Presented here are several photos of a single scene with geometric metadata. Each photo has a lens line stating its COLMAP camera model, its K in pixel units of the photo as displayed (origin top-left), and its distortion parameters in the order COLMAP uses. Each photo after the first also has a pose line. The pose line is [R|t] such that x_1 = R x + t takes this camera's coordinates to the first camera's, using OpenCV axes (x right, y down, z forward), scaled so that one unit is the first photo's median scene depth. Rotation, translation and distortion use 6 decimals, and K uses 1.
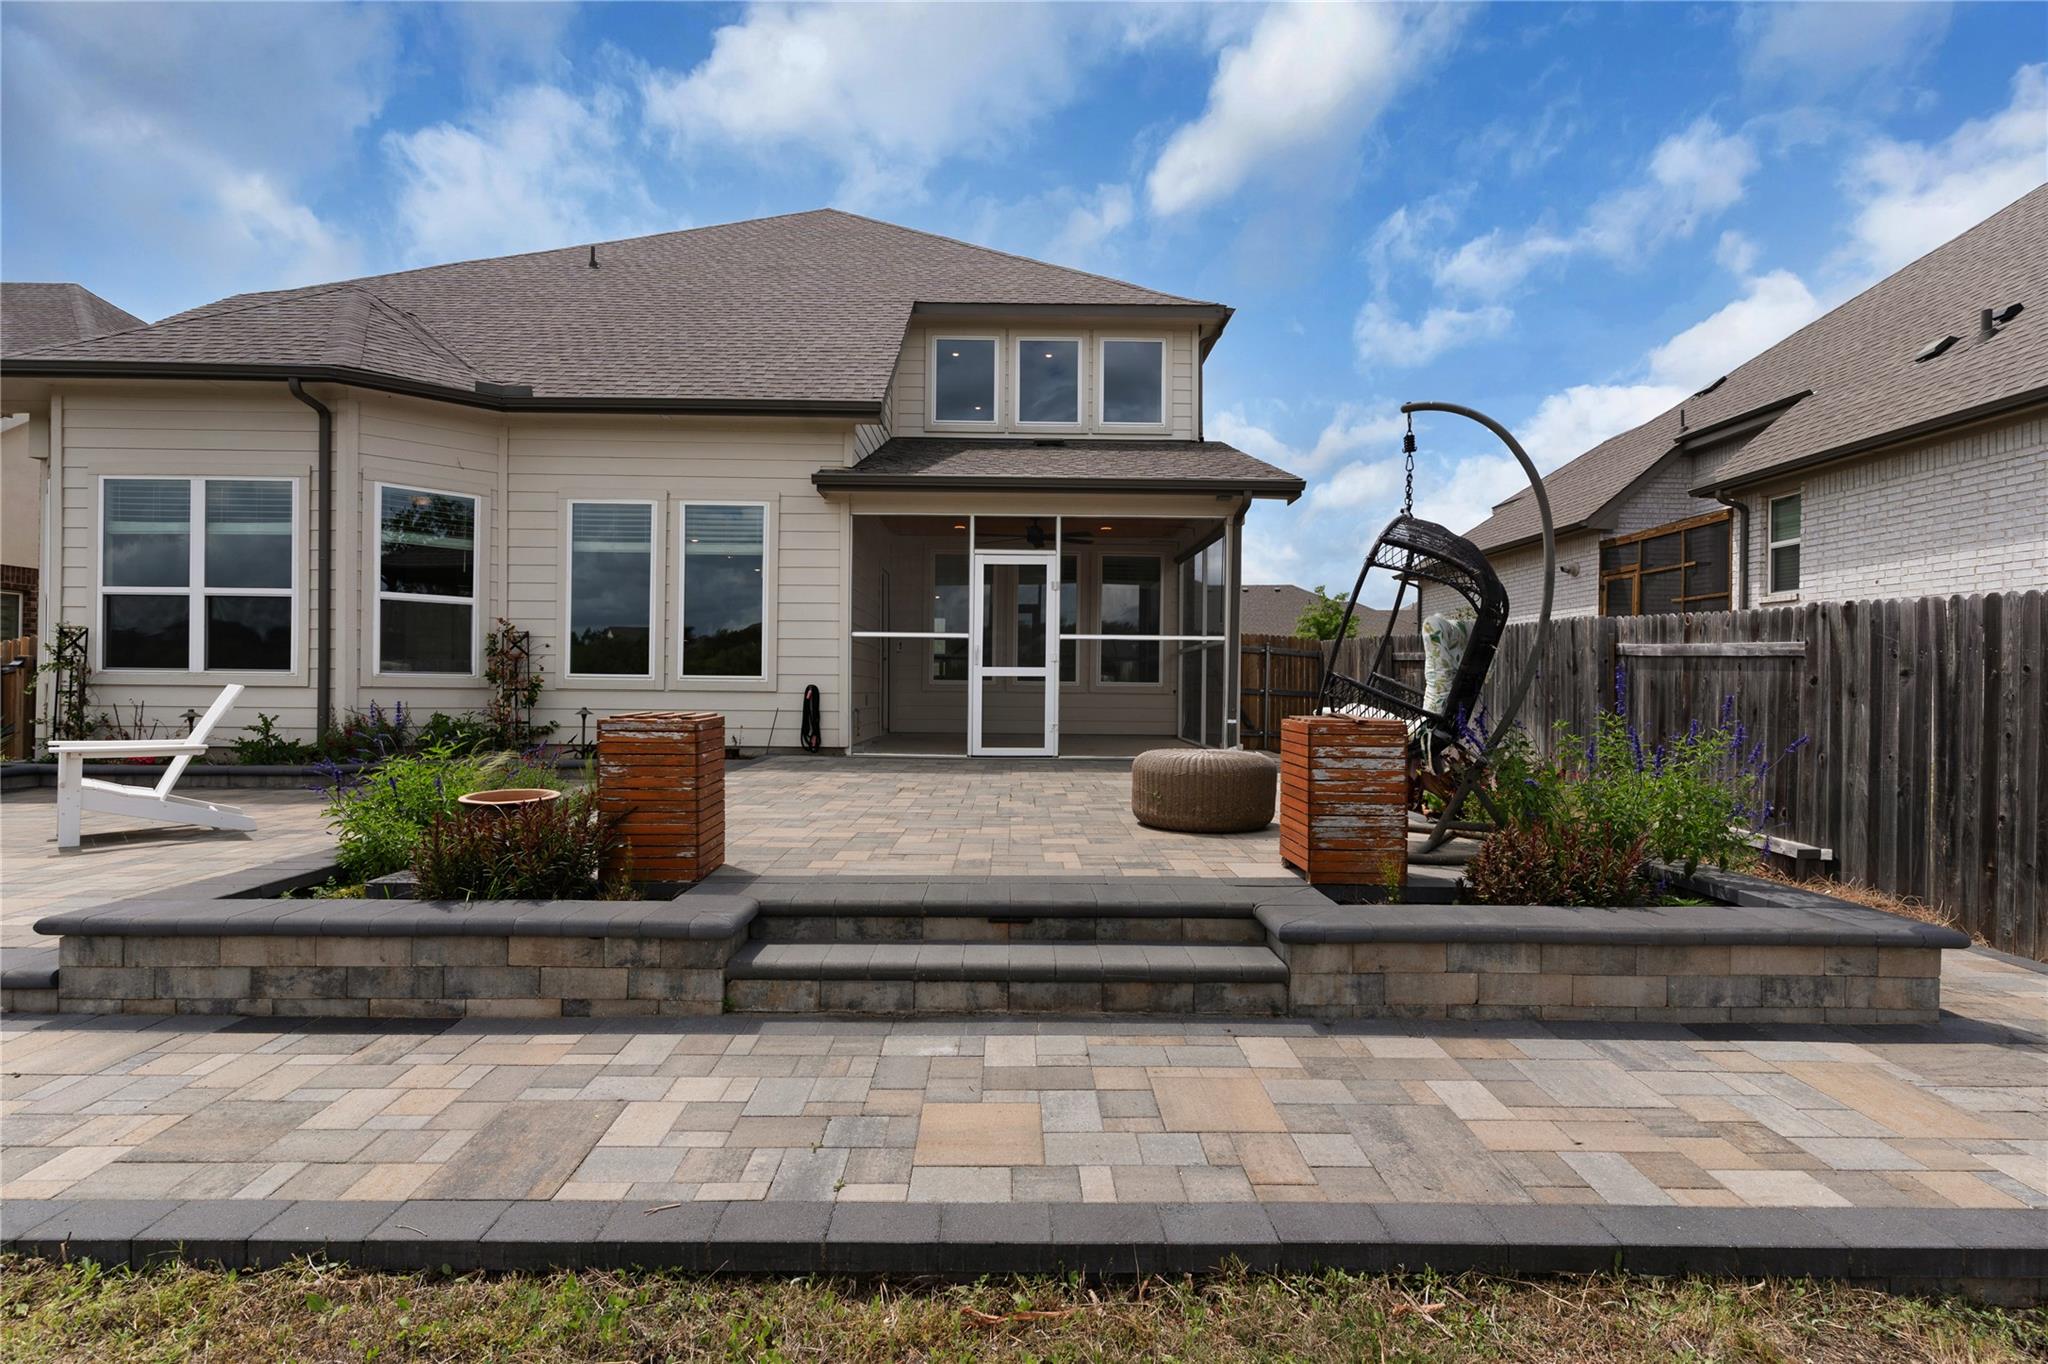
lens RADIAL K [[1000.8, 0, 1031.4], [0, 1000.8, 688.6], [0, 0, 1]] dist [0.004595, 0.000360]
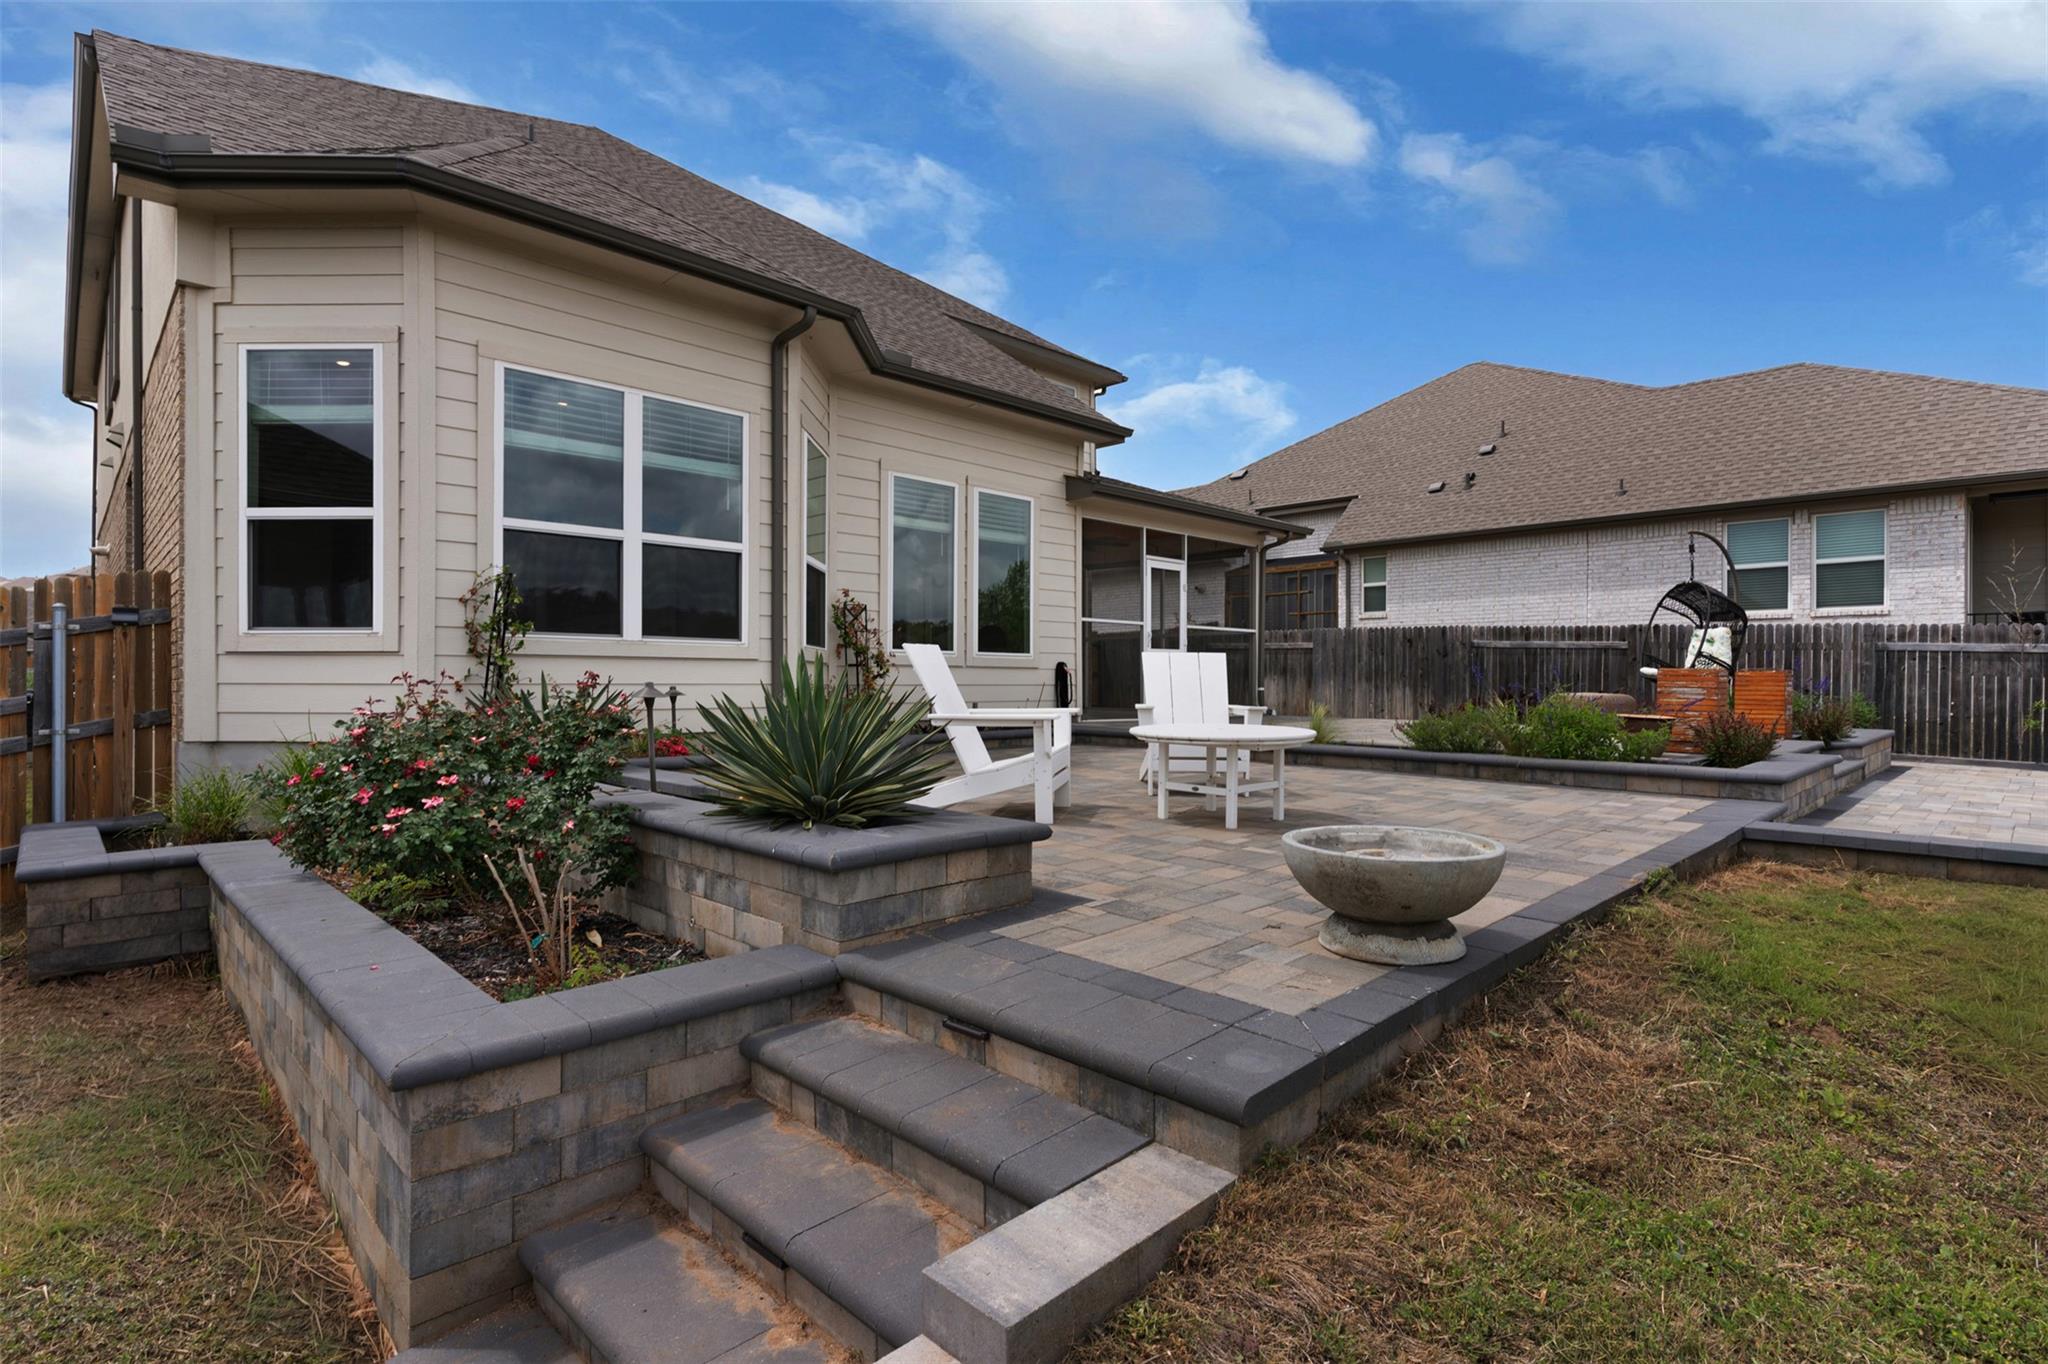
lens RADIAL K [[1000.8, 0, 1035.9], [0, 1000.8, 681.5], [0, 0, 1]] dist [0.004595, 0.000360]
pose [[0.715061, -0.007743, 0.699019, -1.155978], [0.007468, 0.999966, 0.003437, 0.016254], [-0.699022, 0.002762, 0.715095, 0.221683]]
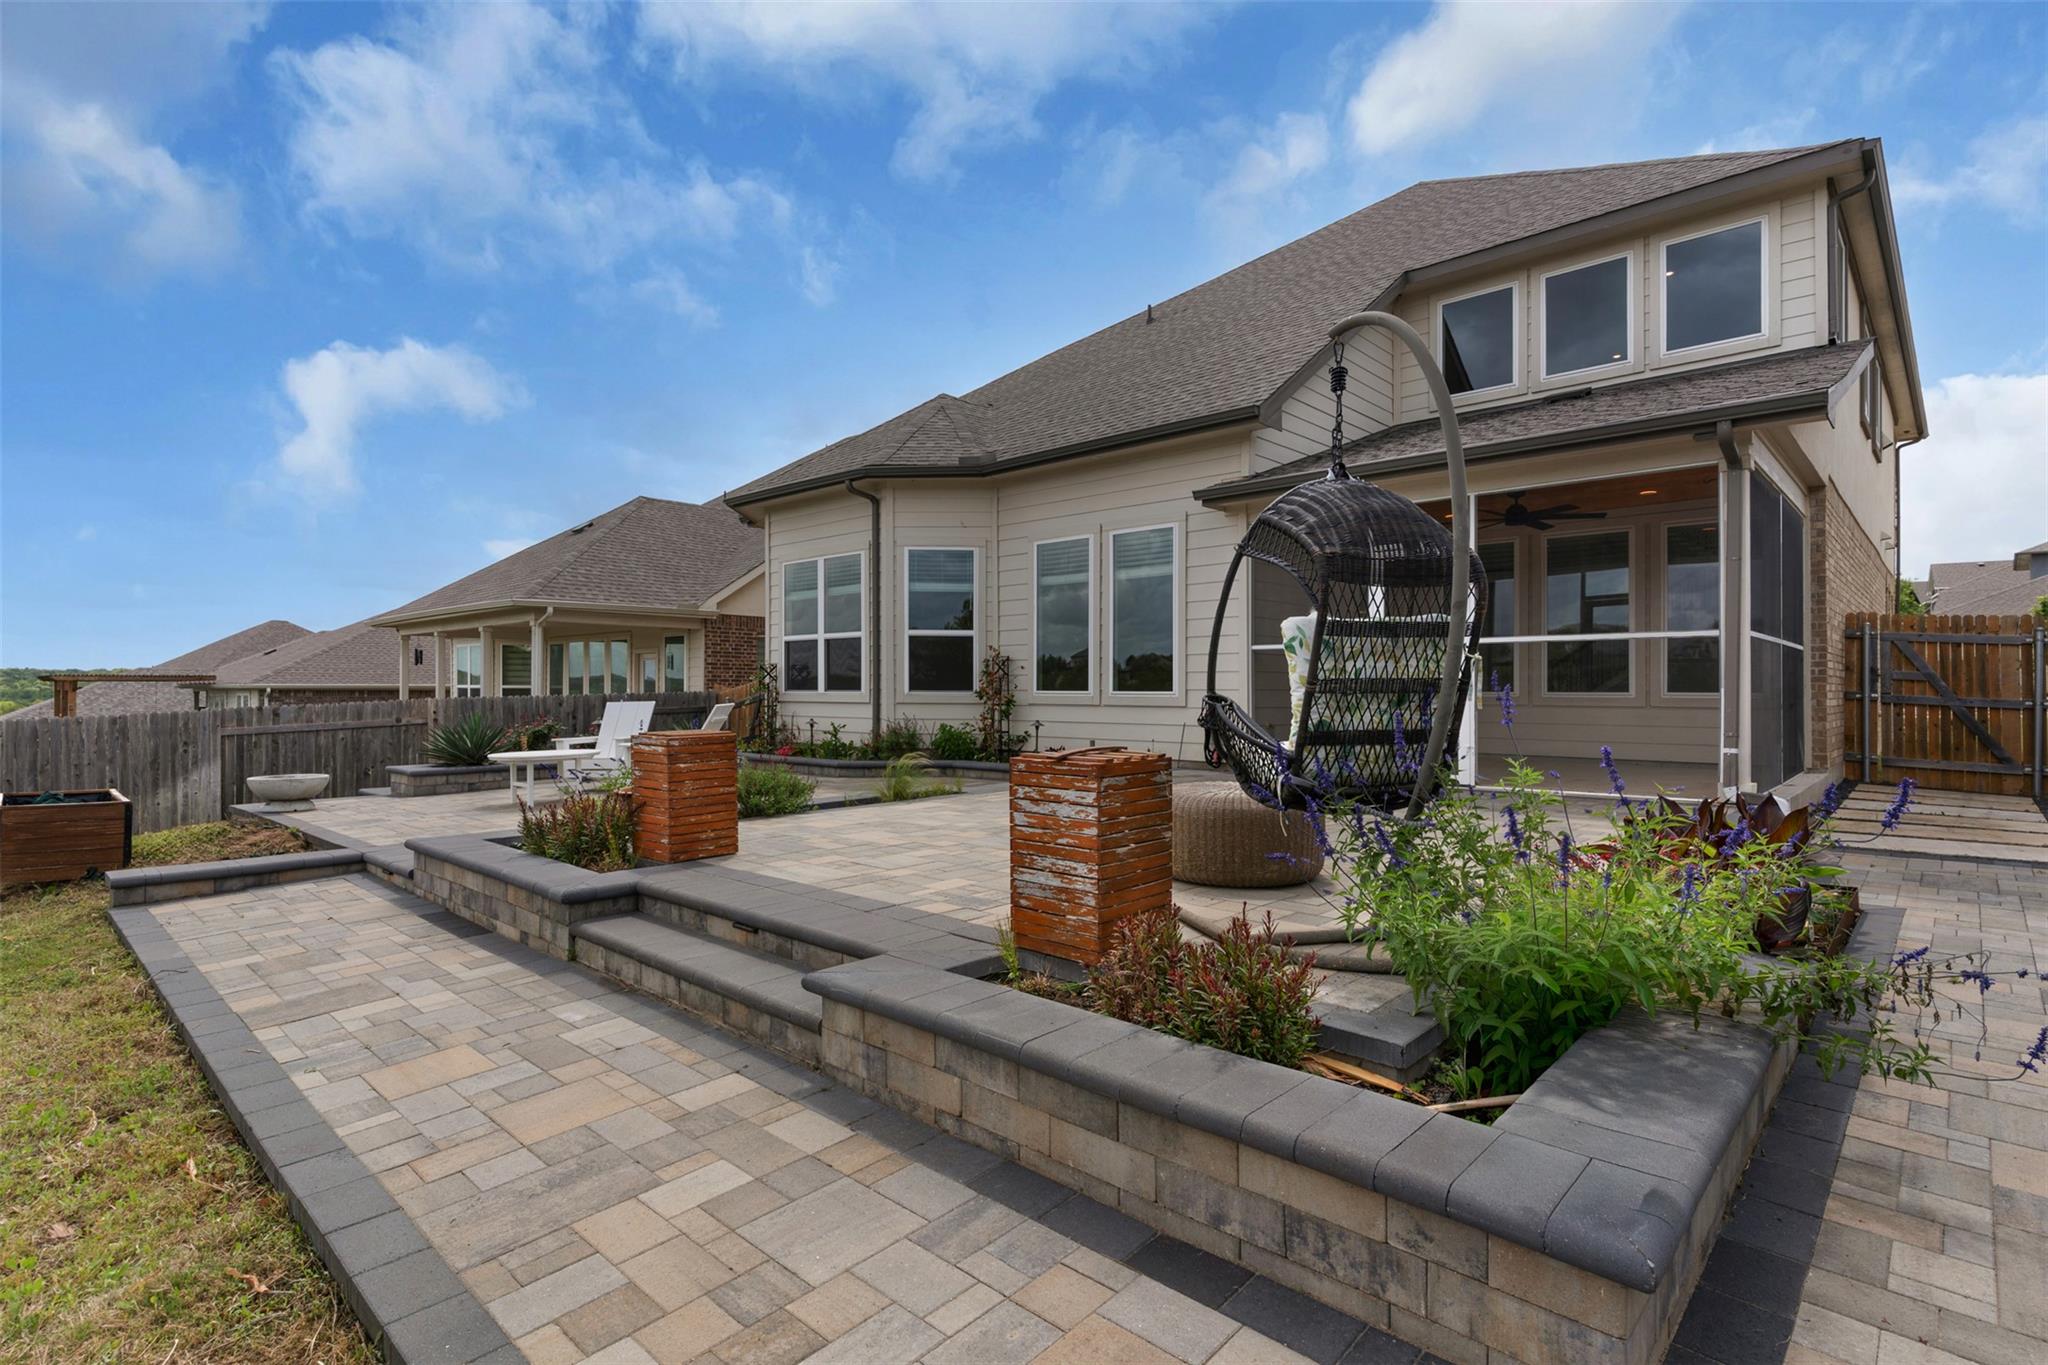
lens RADIAL K [[1000.8, 0, 1011.0], [0, 1000.8, 692.0], [0, 0, 1]] dist [0.004595, 0.000360]
pose [[0.718011, -0.007868, -0.695987, 0.363834], [0.004122, 0.999967, -0.007052, -0.006506], [0.696020, 0.002195, 0.718019, 0.160085]]
